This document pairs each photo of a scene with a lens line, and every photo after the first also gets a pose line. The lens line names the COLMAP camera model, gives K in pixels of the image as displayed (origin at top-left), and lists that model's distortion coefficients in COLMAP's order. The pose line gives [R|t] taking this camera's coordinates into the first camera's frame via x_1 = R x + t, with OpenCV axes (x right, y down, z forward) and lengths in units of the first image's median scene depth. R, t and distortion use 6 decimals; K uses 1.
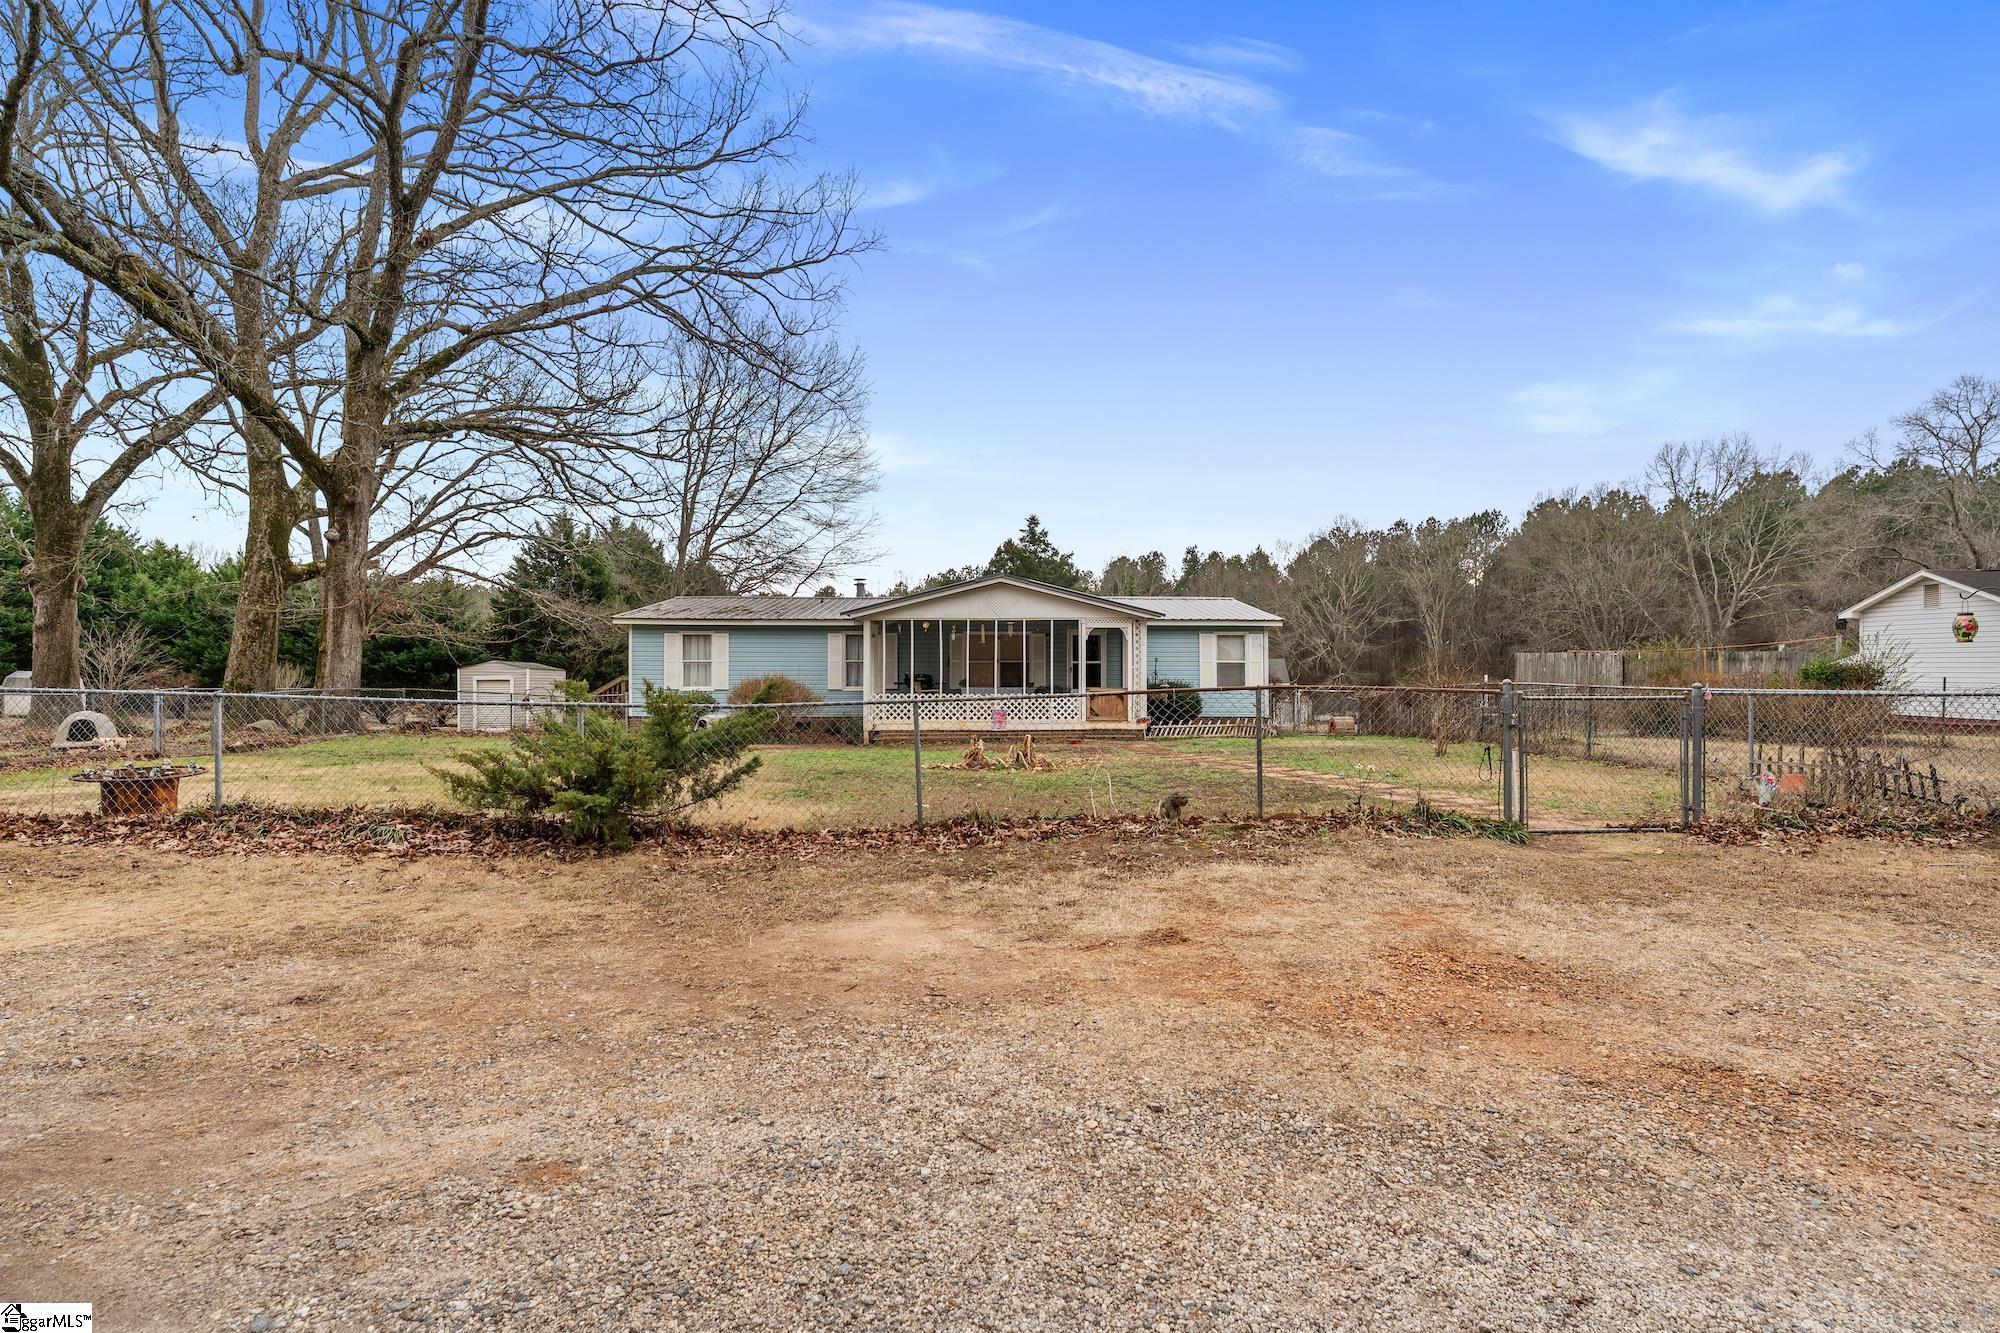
lens RADIAL K [[923.6, 0, 1000.1], [0, 923.6, 665.8], [0, 0, 1]] dist [-0.000366, 0.000009]
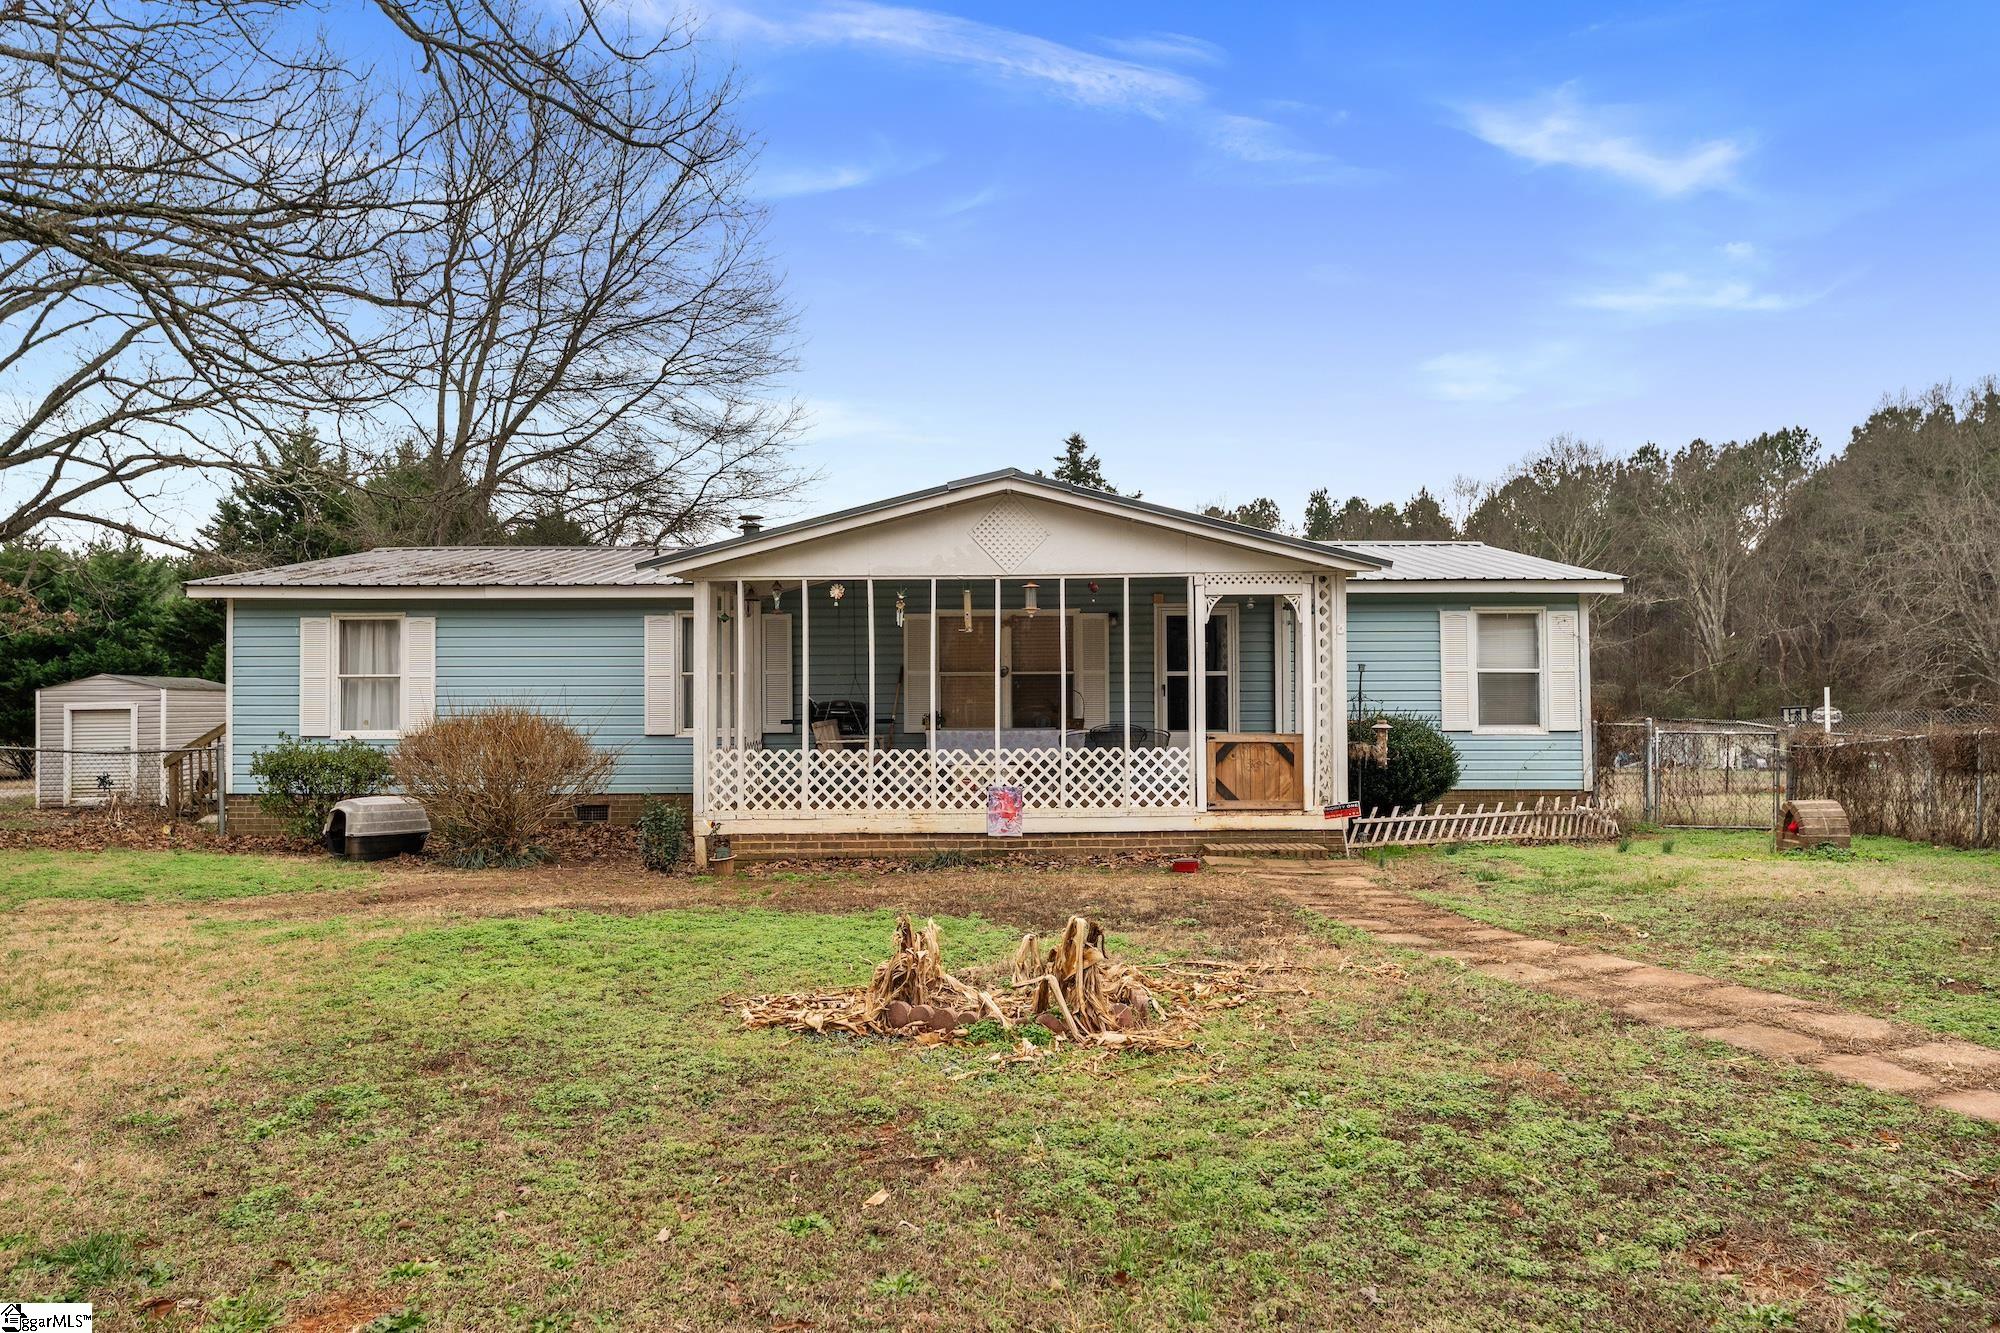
lens RADIAL K [[1264.5, 0, 999.7], [0, 1264.5, 665.0], [0, 0, 1]] dist [0.004003, -0.000275]
pose [[0.999694, -0.005856, -0.024037, 0.009505], [0.005695, 0.999961, -0.006740, -0.004225], [0.024075, 0.006601, 0.999688, 0.357321]]
